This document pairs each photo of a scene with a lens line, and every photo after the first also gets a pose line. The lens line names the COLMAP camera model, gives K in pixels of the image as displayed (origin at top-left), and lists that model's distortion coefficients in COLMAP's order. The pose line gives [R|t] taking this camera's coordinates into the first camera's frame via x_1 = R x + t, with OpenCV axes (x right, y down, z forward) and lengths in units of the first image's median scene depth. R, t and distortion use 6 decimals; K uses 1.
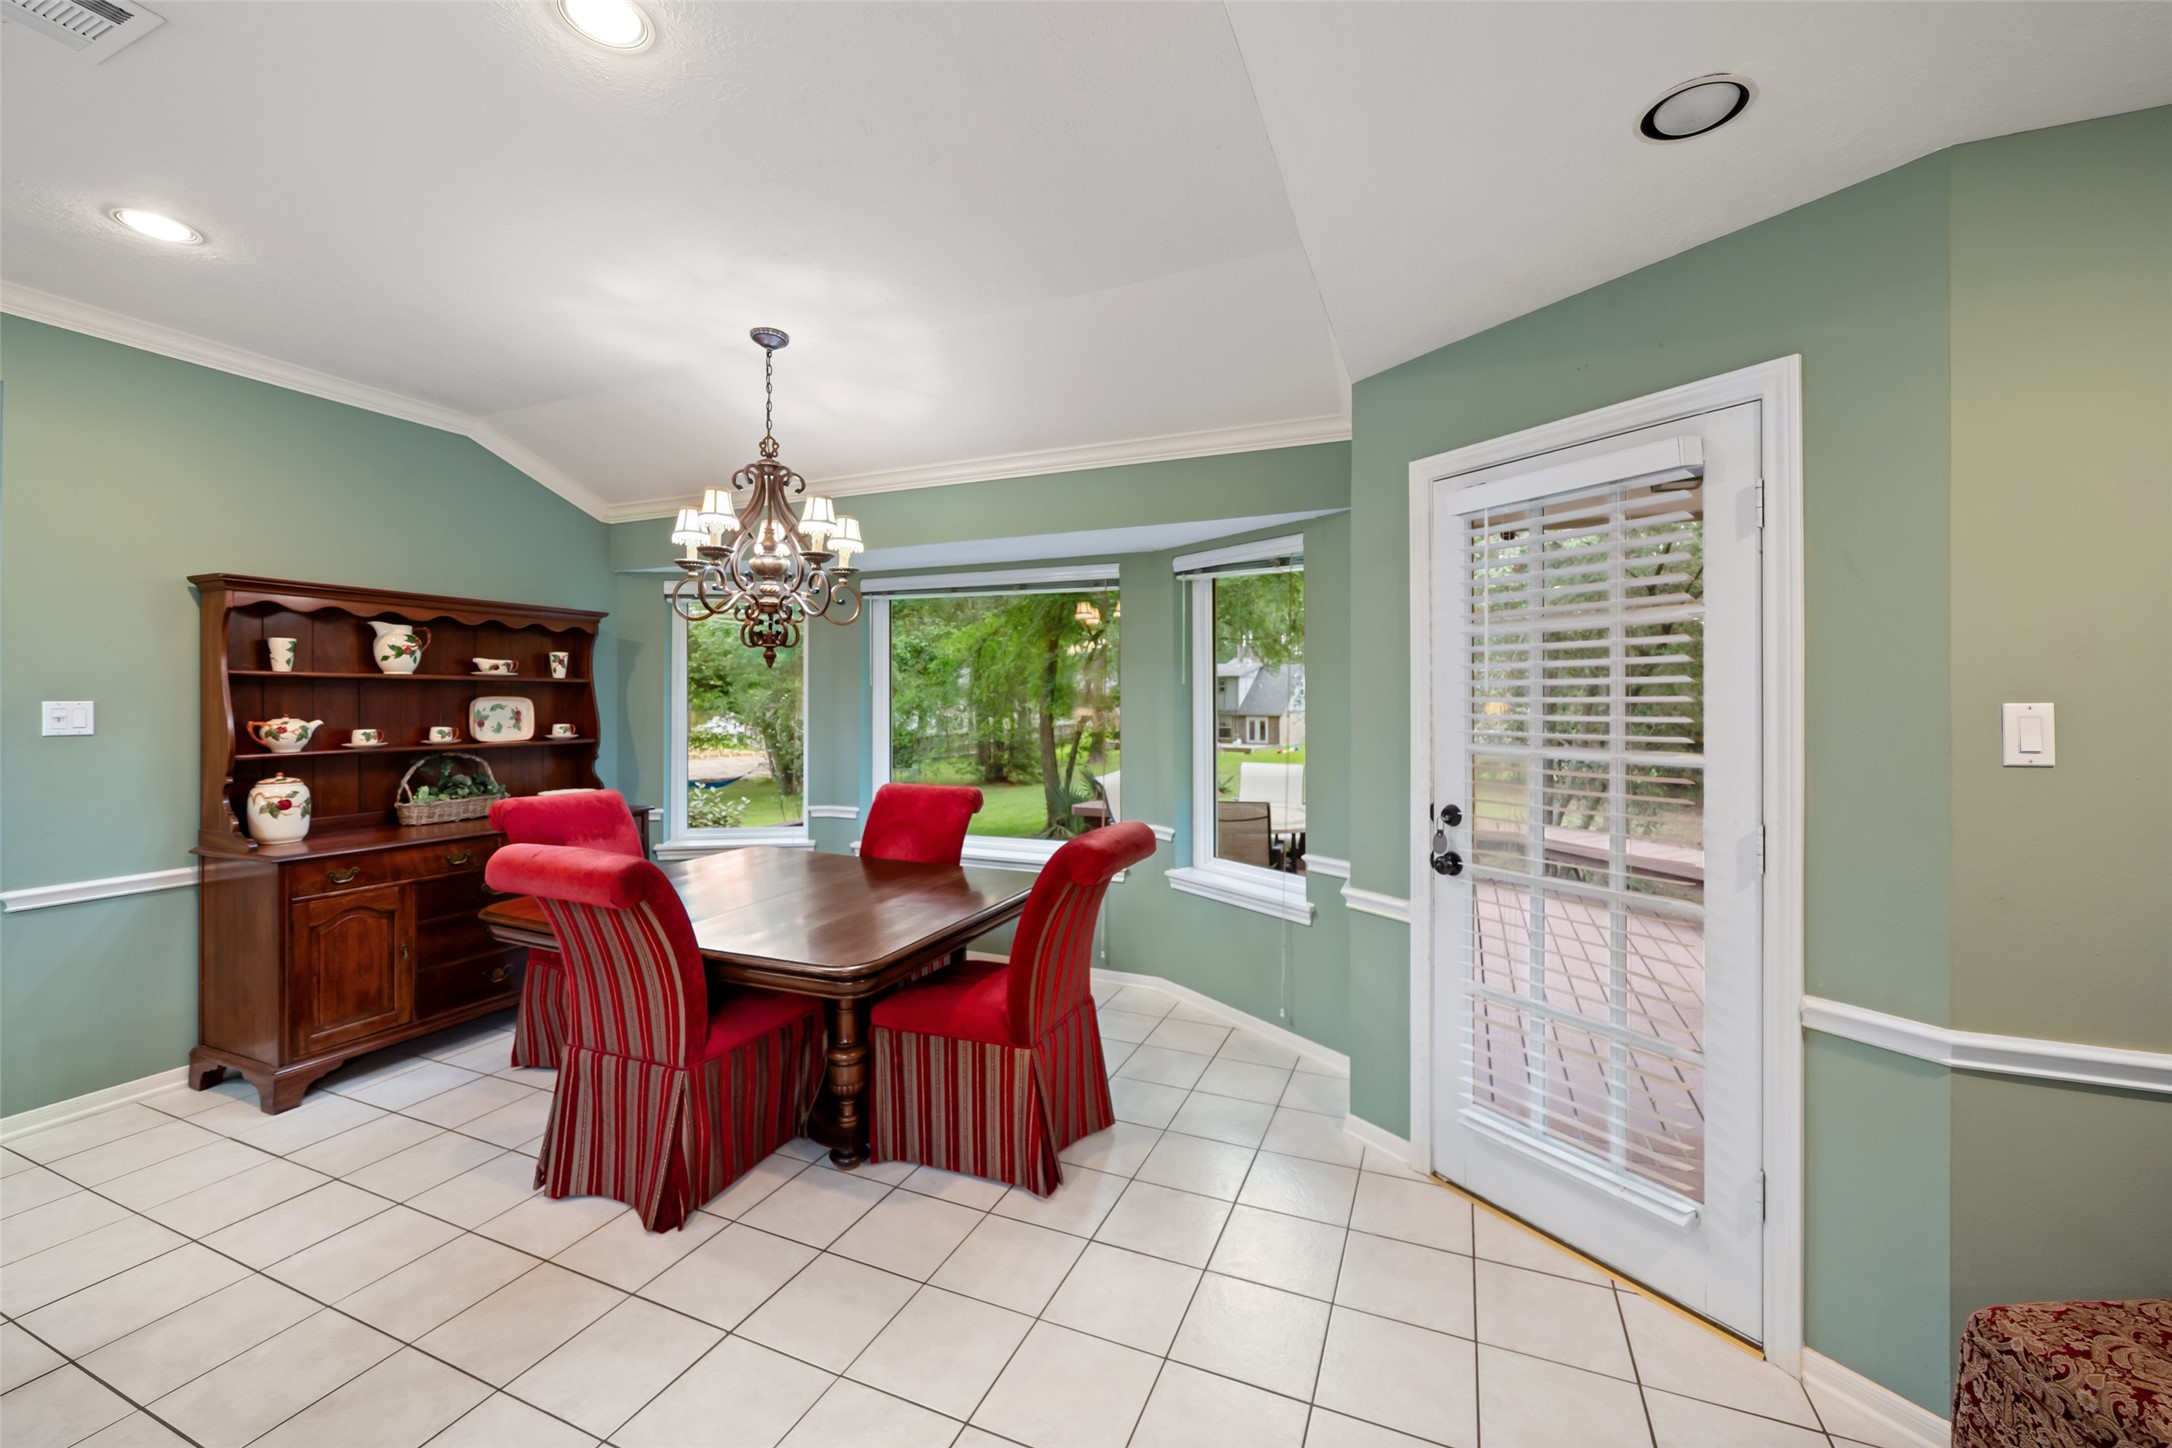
lens RADIAL K [[837.2, 0, 1093.0], [0, 837.2, 698.4], [0, 0, 1]] dist [-0.005426, 0.000004]
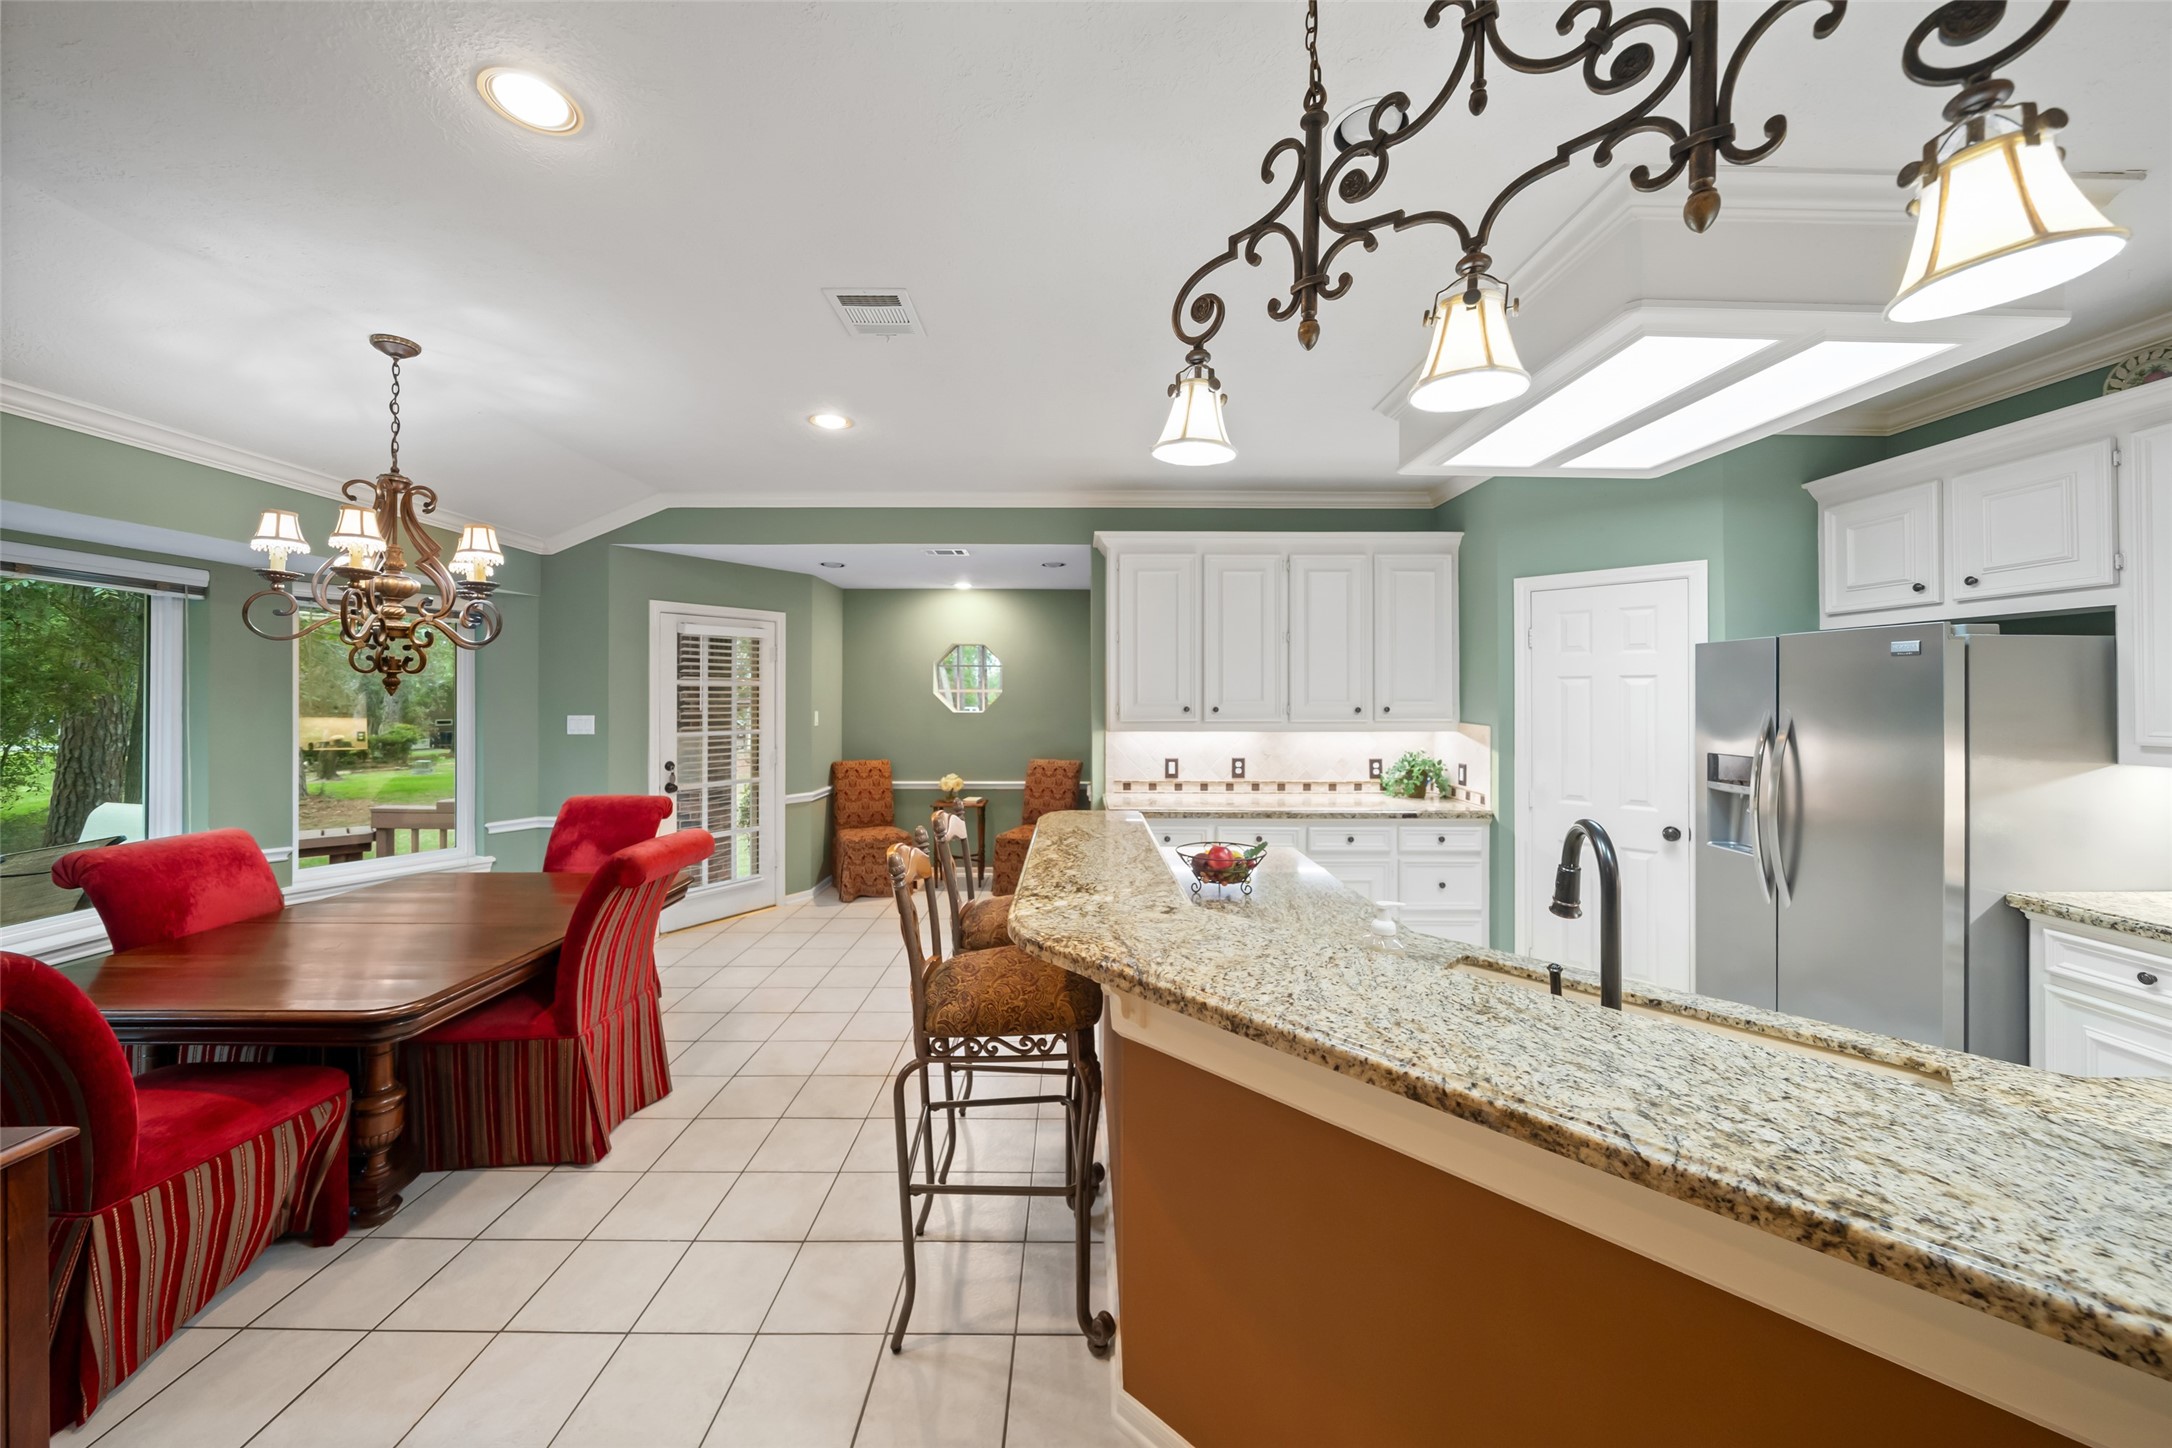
lens RADIAL K [[749.1, 0, 1078.5], [0, 749.1, 691.8], [0, 0, 1]] dist [-0.005794, 0.000206]
pose [[-0.385650, 0.005653, 0.922628, -1.748505], [0.002438, 0.999984, -0.005108, -0.042315], [-0.922642, 0.000279, -0.385658, 0.735530]]
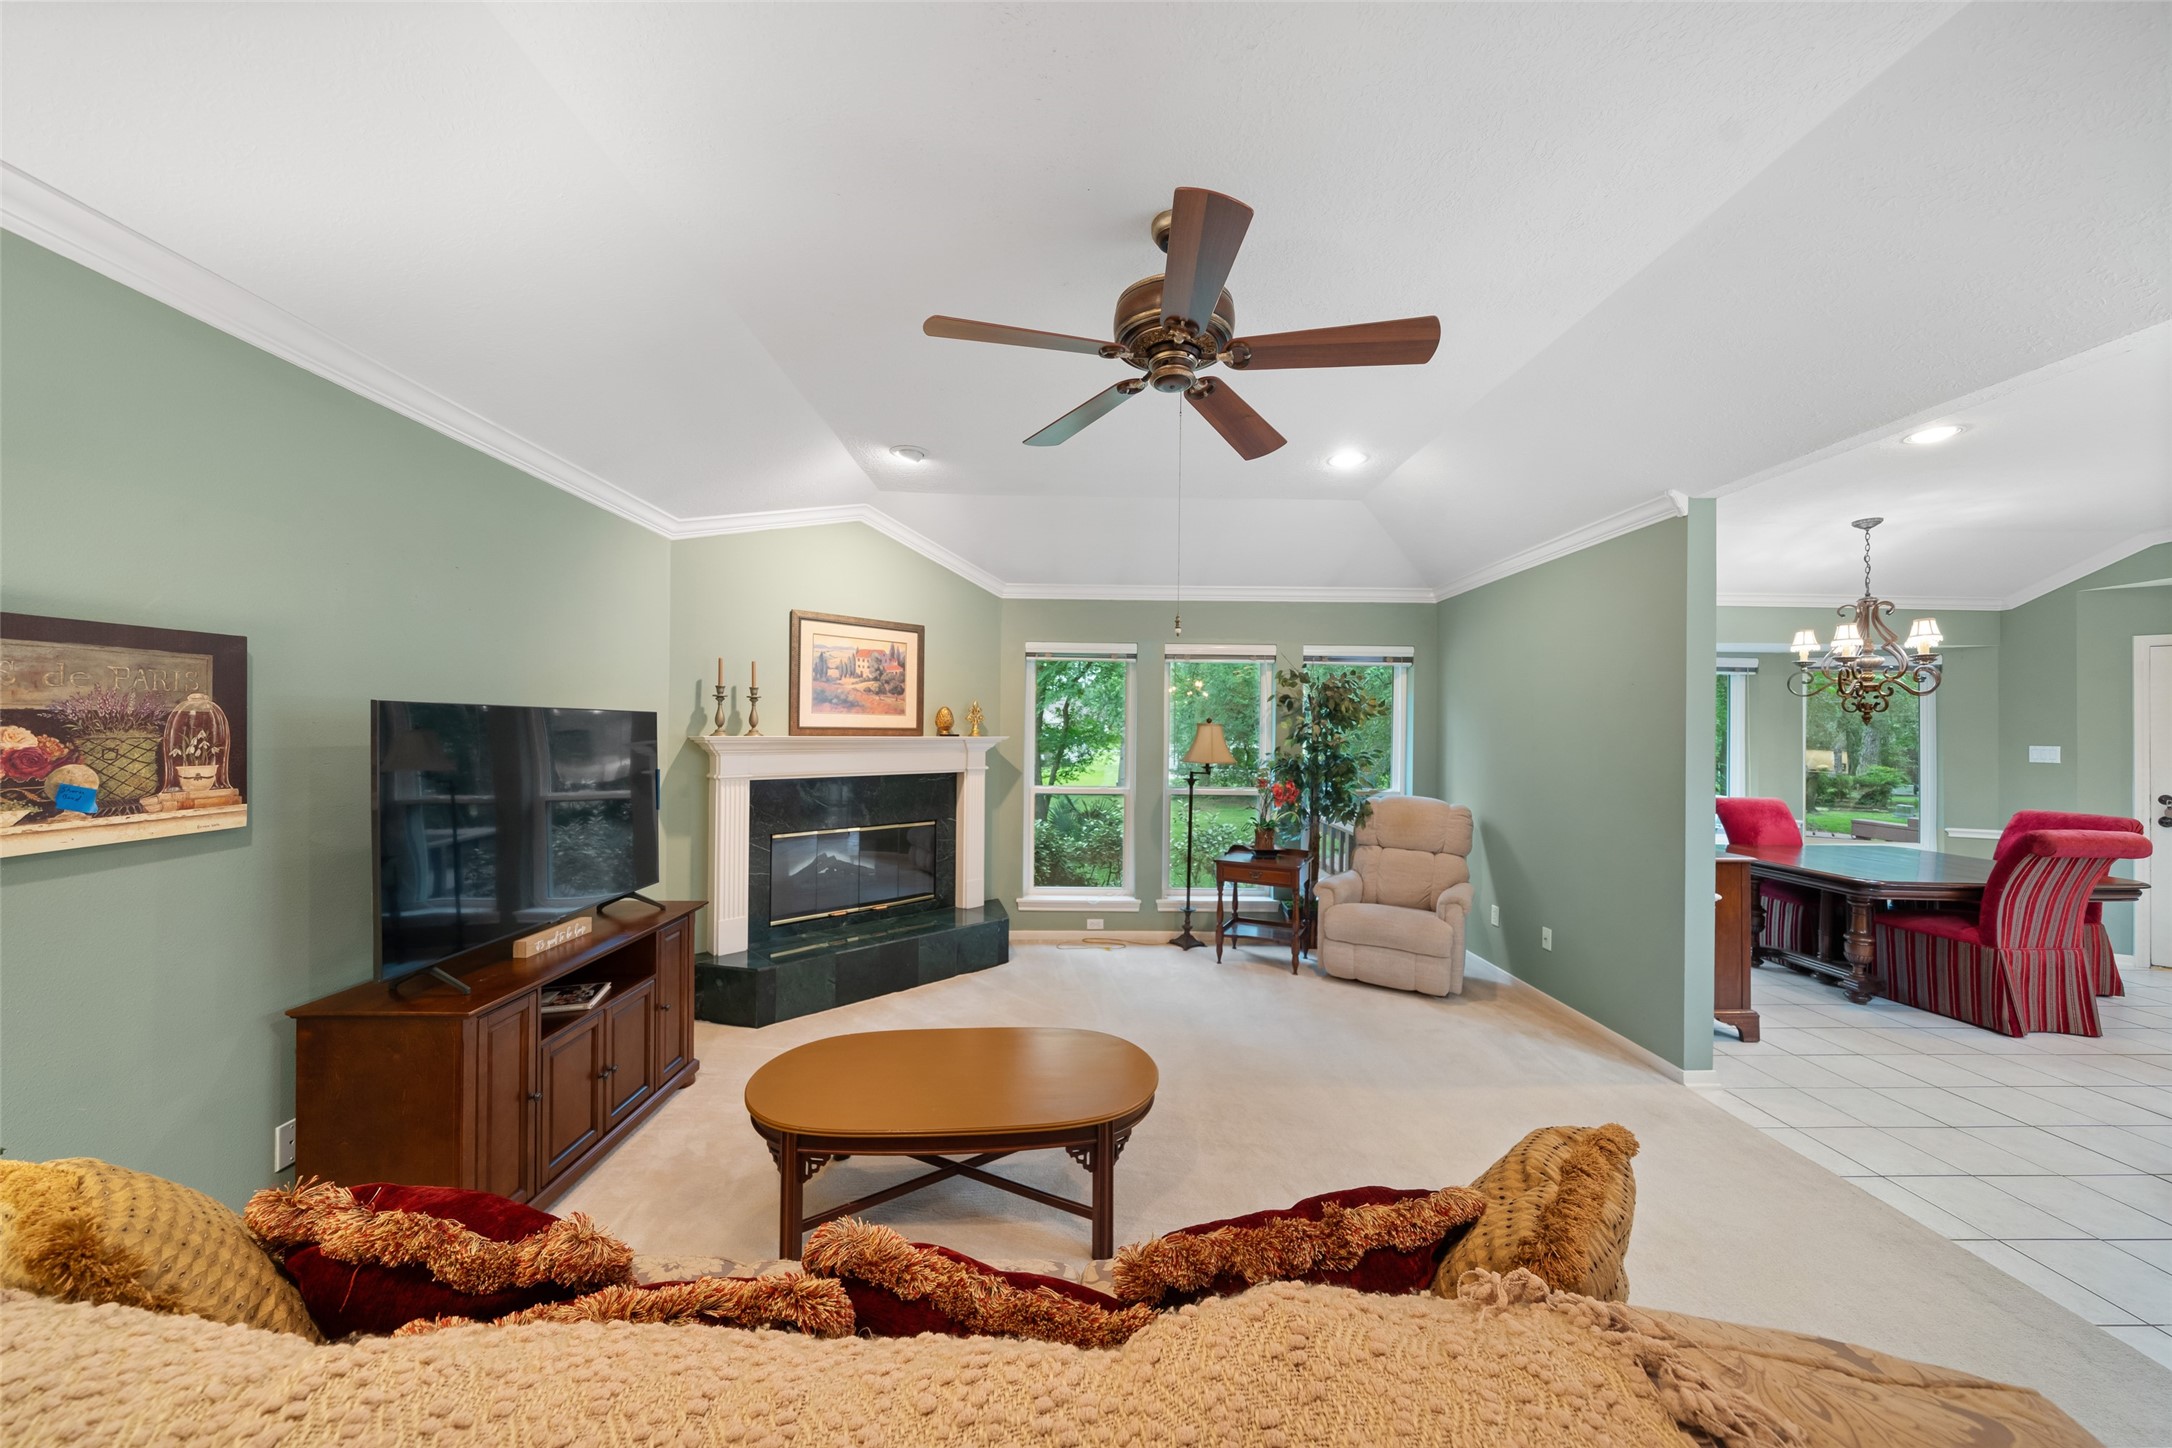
lens RADIAL K [[749.1, 0, 1086.5], [0, 749.1, 726.2], [0, 0, 1]] dist [-0.005794, 0.000206]
pose [[0.916586, 0.012195, 0.399651, -2.823024], [-0.008580, 0.999904, -0.010834, -0.007775], [-0.399745, 0.006502, 0.916603, 0.339393]]
